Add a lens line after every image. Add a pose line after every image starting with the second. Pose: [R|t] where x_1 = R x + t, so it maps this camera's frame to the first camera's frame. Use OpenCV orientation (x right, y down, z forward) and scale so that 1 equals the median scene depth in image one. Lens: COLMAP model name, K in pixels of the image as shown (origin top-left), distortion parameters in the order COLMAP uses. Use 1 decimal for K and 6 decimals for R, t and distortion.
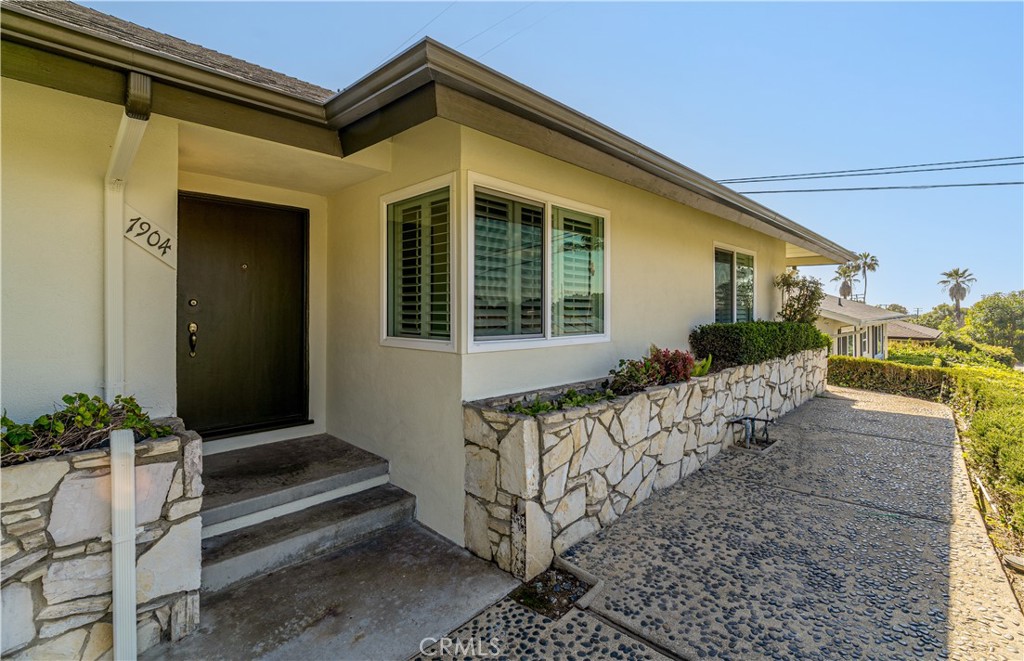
lens RADIAL K [[473.9, 0, 512.3], [0, 473.9, 307.8], [0, 0, 1]] dist [-0.000510, 0.000079]
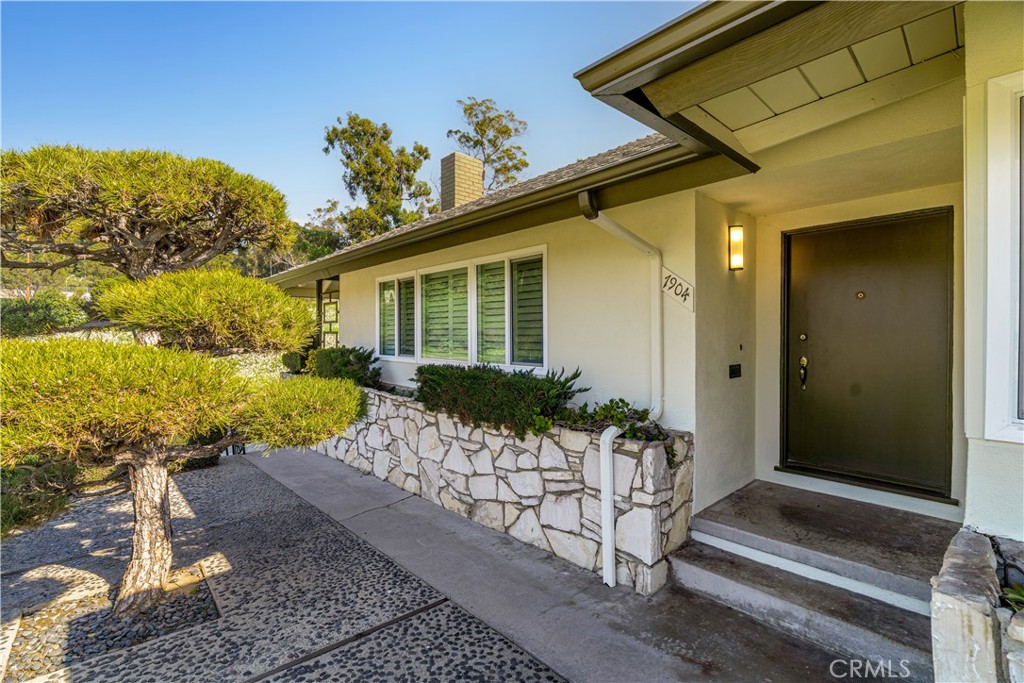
lens RADIAL K [[478.4, 0, 513.0], [0, 478.4, 340.6], [0, 0, 1]] dist [0.005759, 0.003082]
pose [[-0.073942, 0.010199, -0.997210, 0.630838], [0.007232, 0.999927, 0.009691, -0.025907], [0.997236, -0.006495, -0.074011, 0.719916]]
